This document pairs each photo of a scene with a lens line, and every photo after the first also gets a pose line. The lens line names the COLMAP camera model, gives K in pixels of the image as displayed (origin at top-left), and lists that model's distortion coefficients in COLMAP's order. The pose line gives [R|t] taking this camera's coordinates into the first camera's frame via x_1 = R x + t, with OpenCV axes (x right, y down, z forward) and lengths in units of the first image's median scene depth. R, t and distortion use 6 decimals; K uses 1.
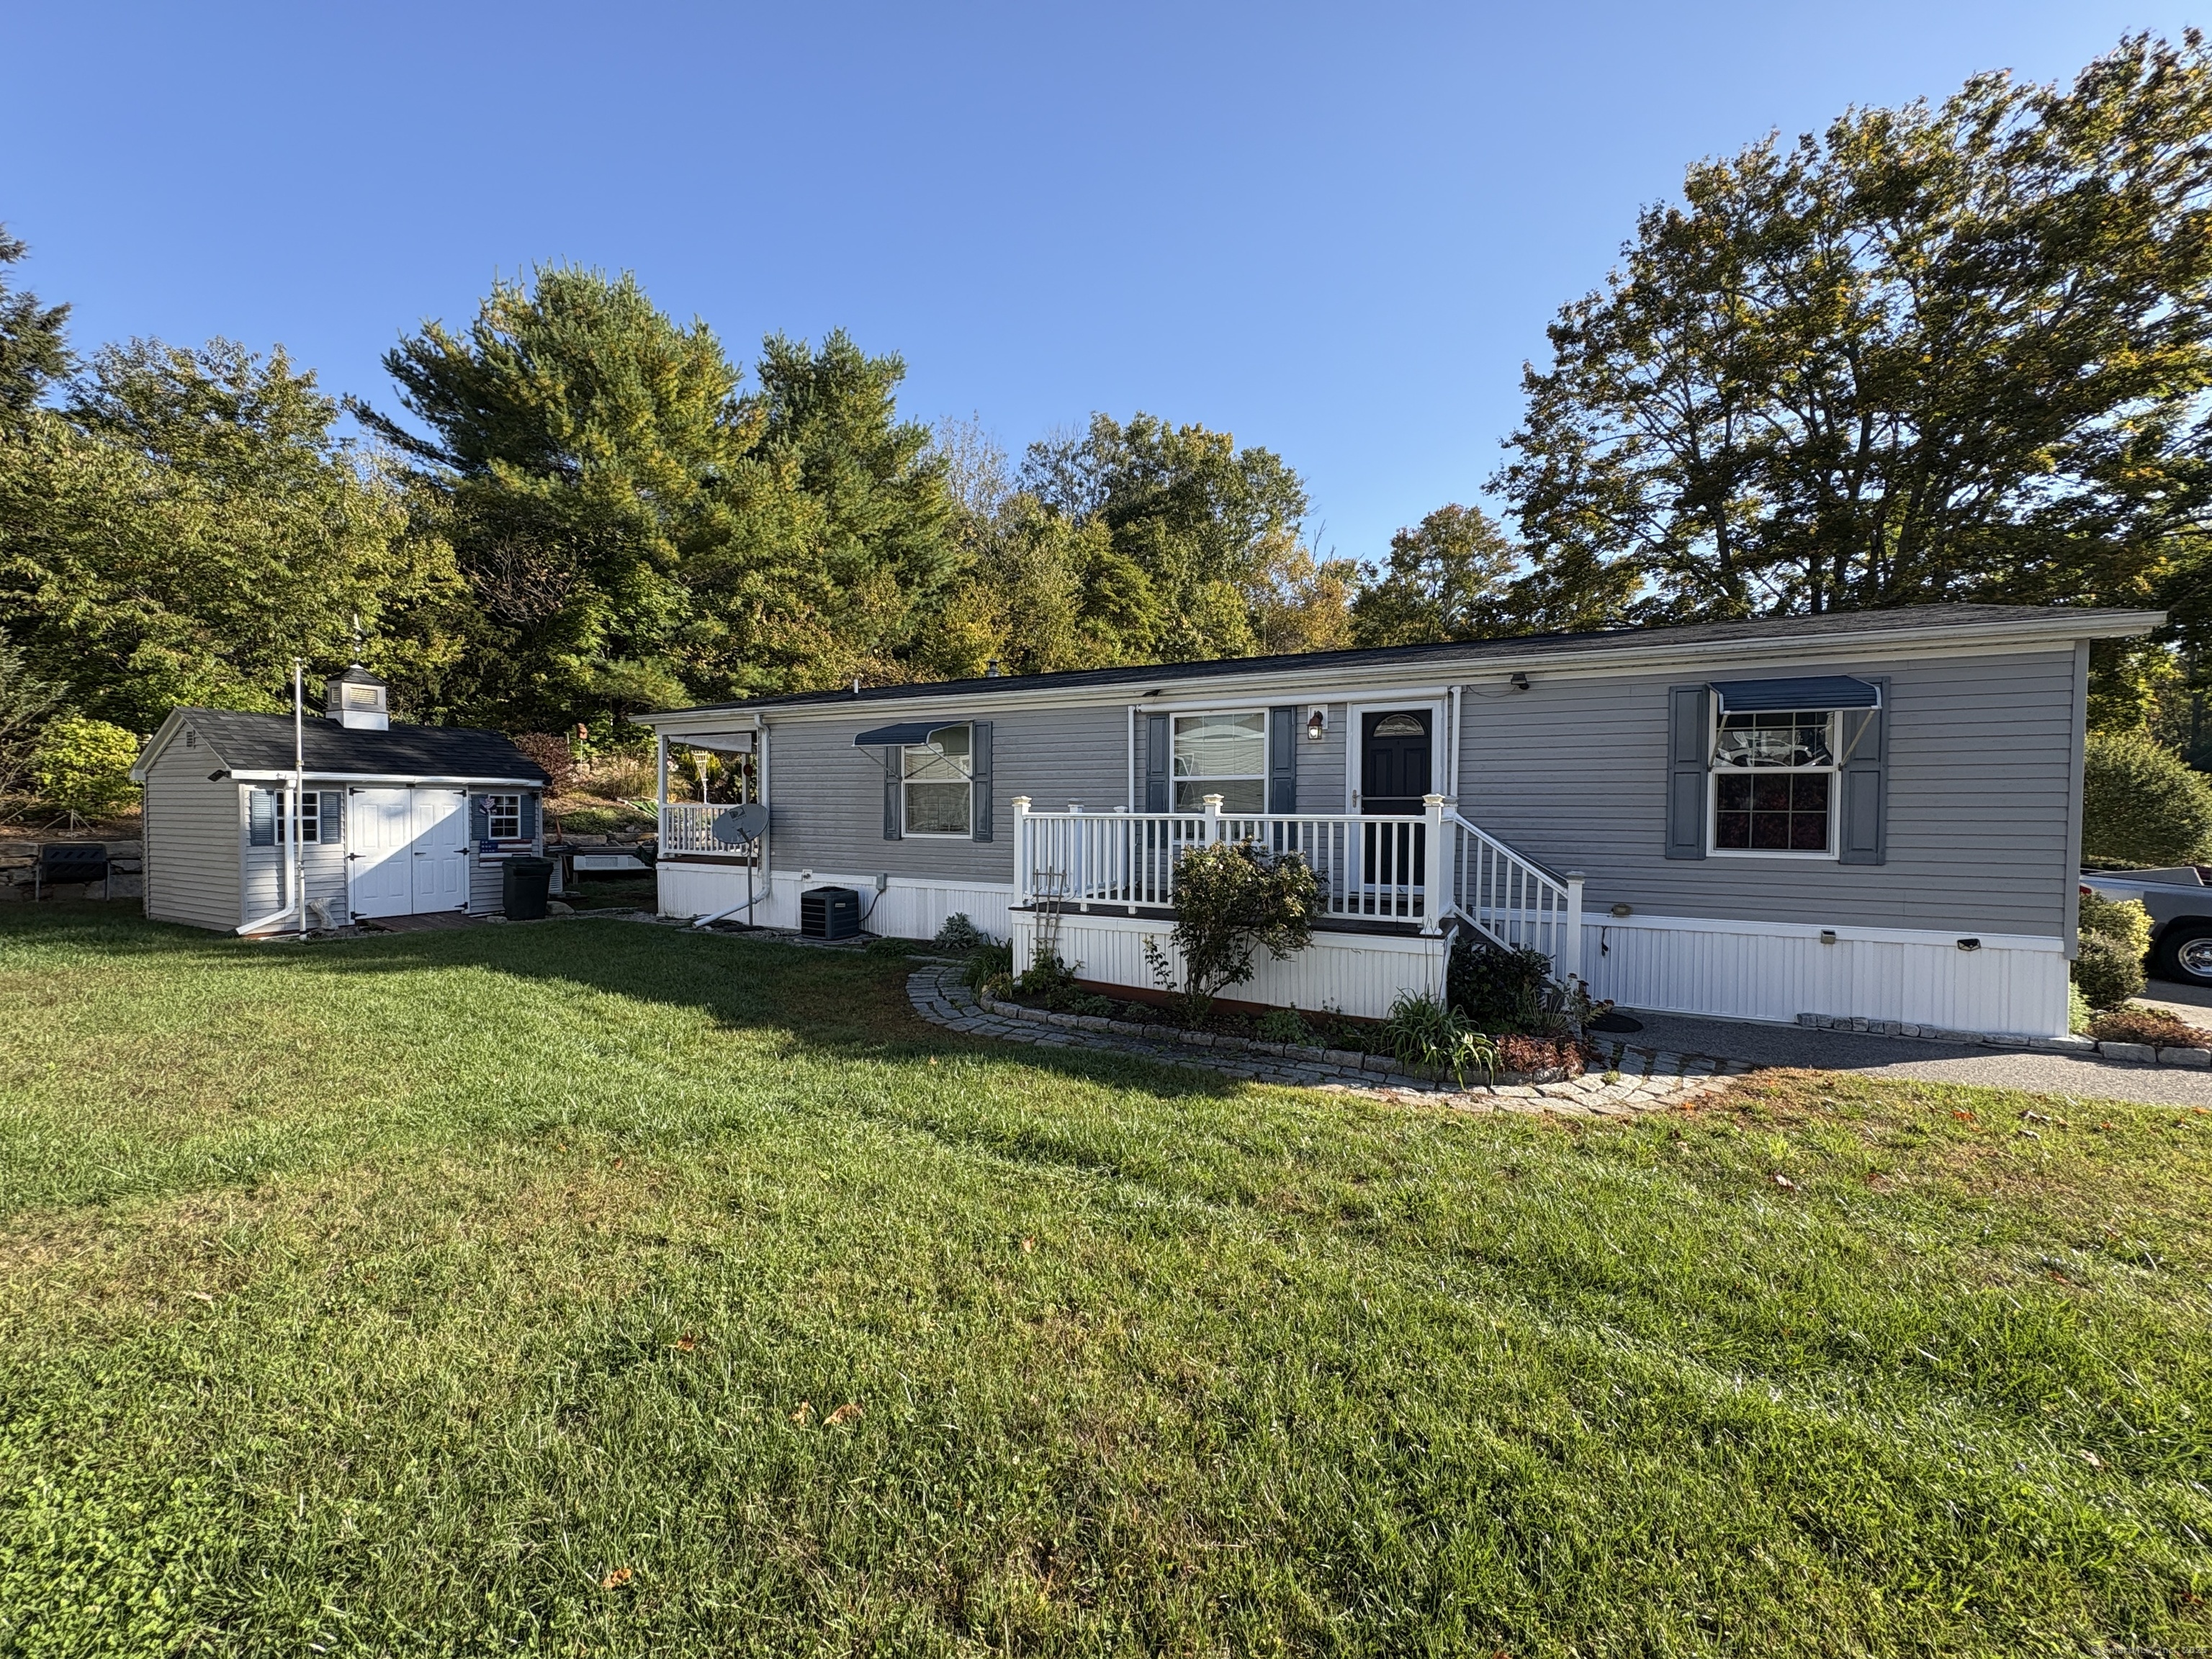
lens RADIAL K [[881.1, 0, 1108.0], [0, 881.1, 827.1], [0, 0, 1]] dist [0.001029, -0.000095]
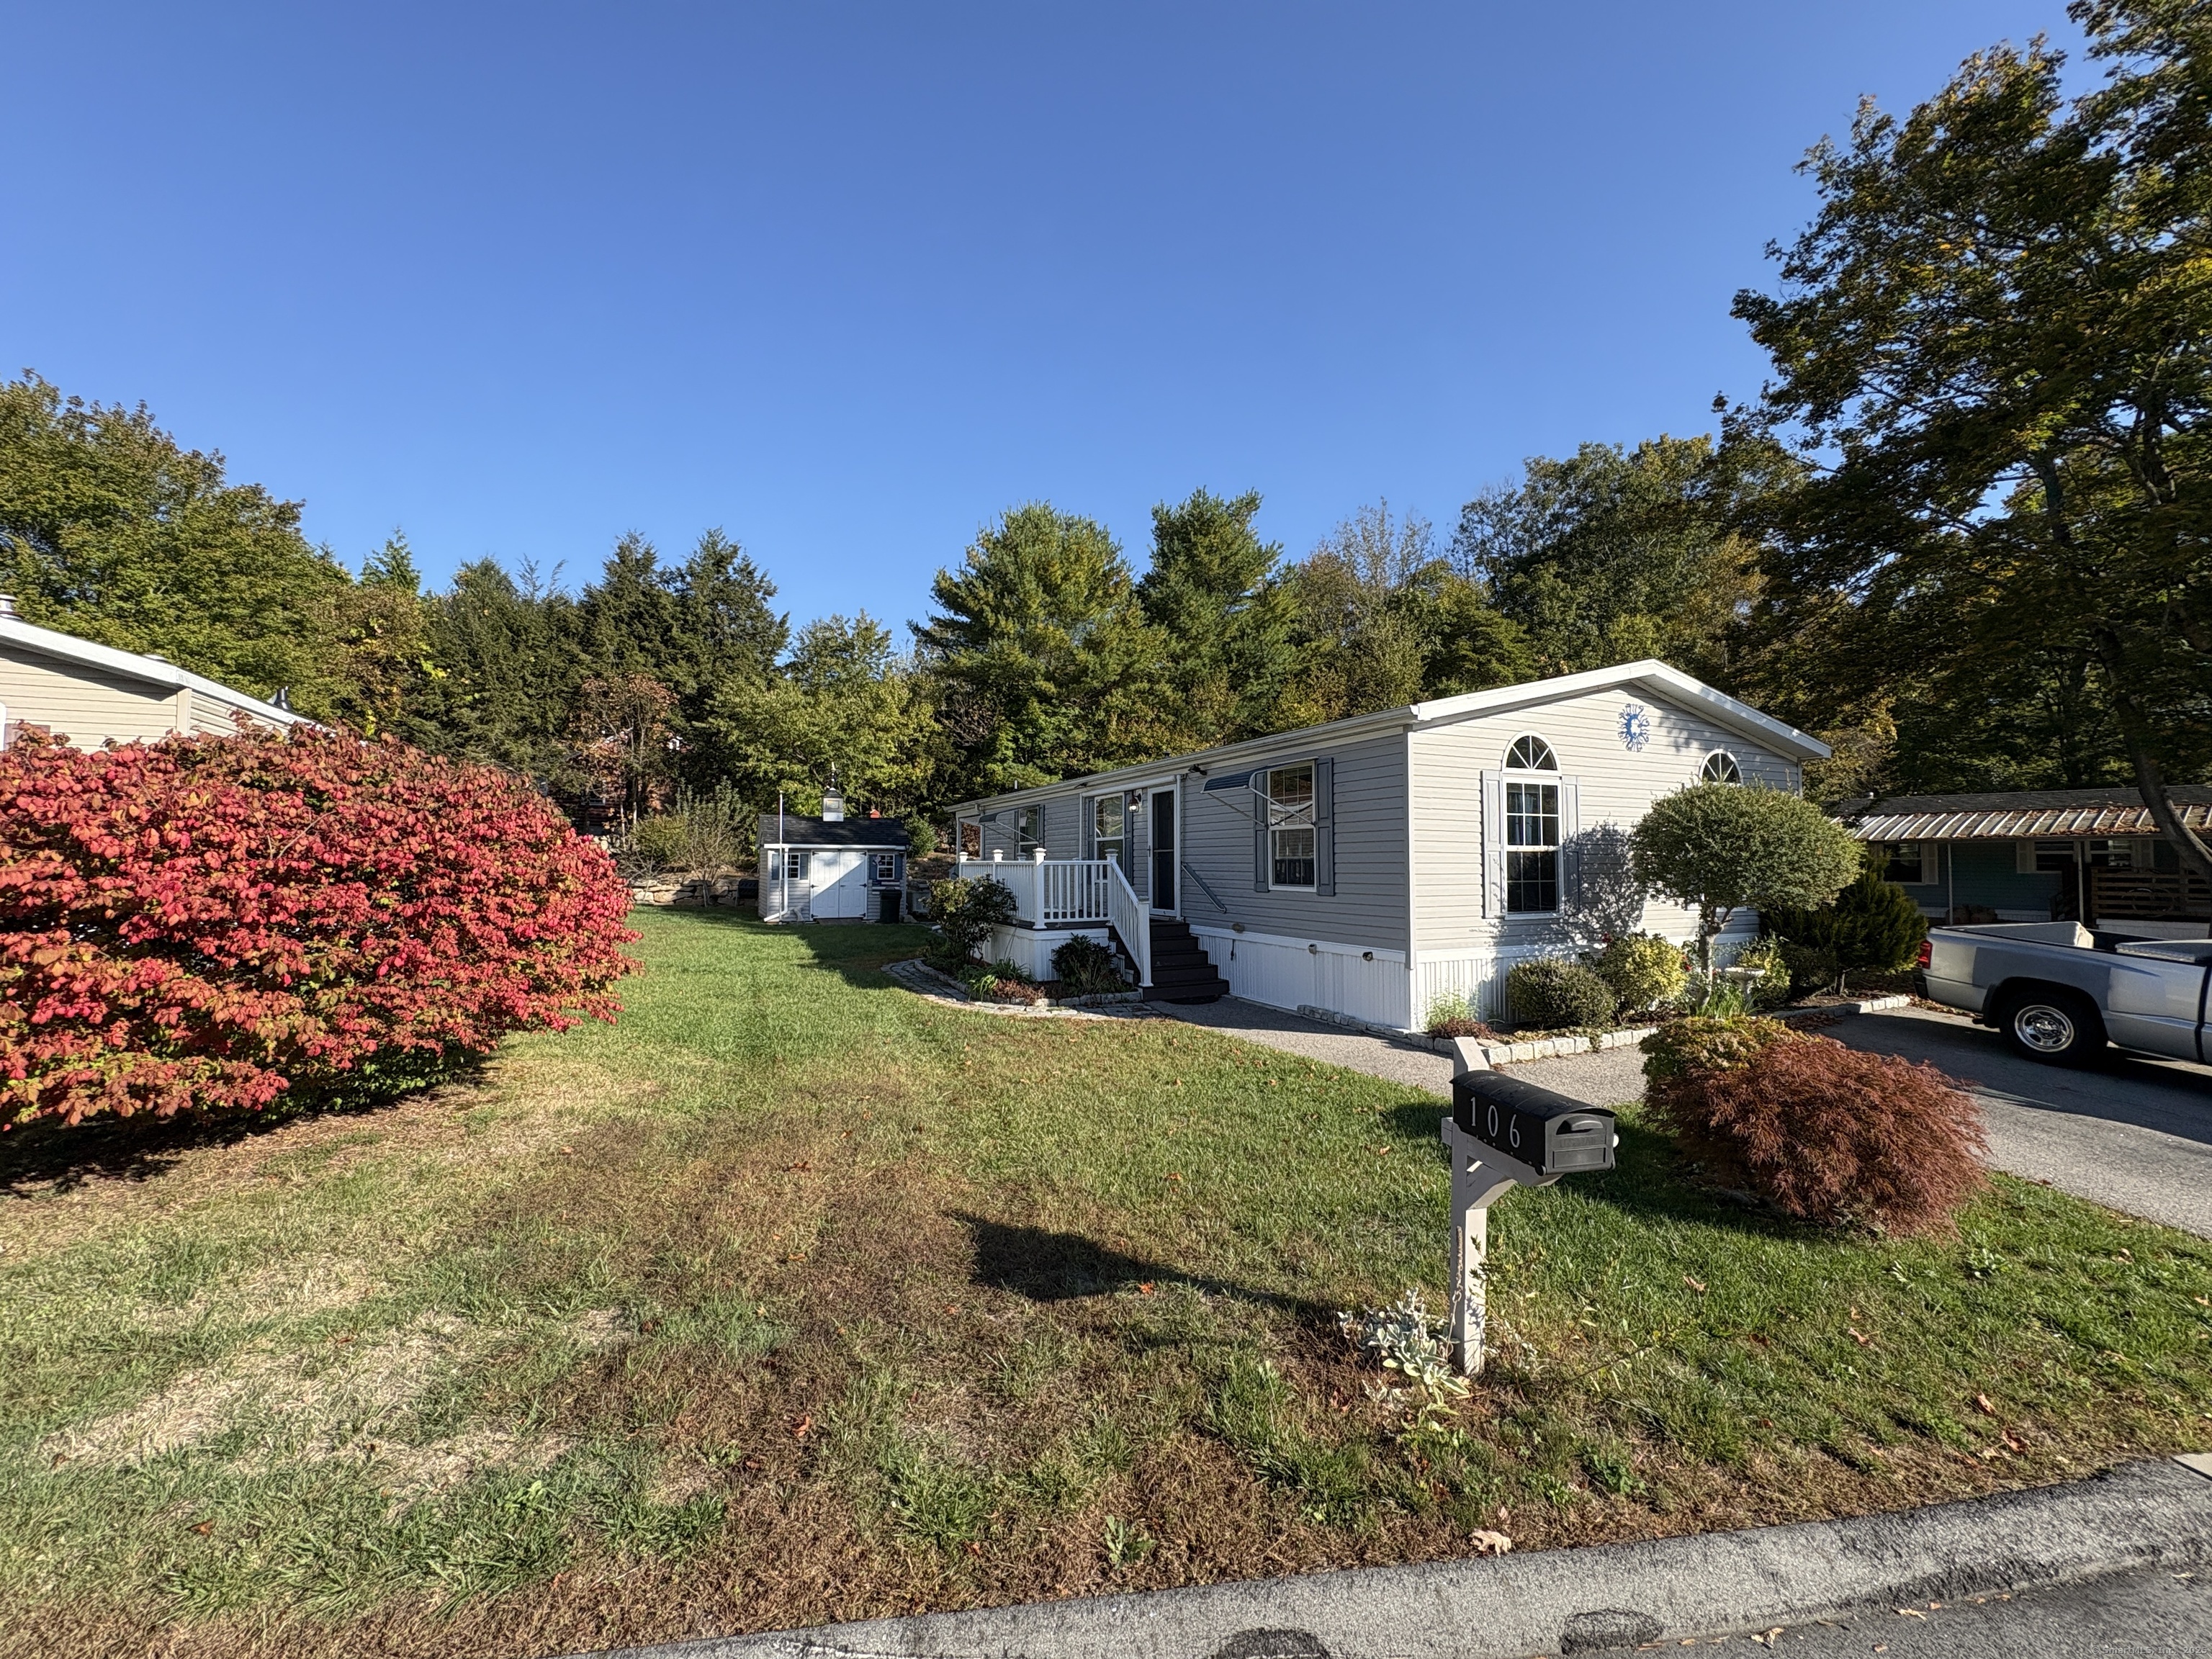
lens RADIAL K [[881.1, 0, 1100.6], [0, 881.1, 830.0], [0, 0, 1]] dist [0.001029, -0.000095]
pose [[0.791419, -0.025808, -0.610729, 0.531169], [-0.012075, 0.998253, -0.057831, 0.008868], [0.611155, 0.053143, 0.789725, -0.109556]]
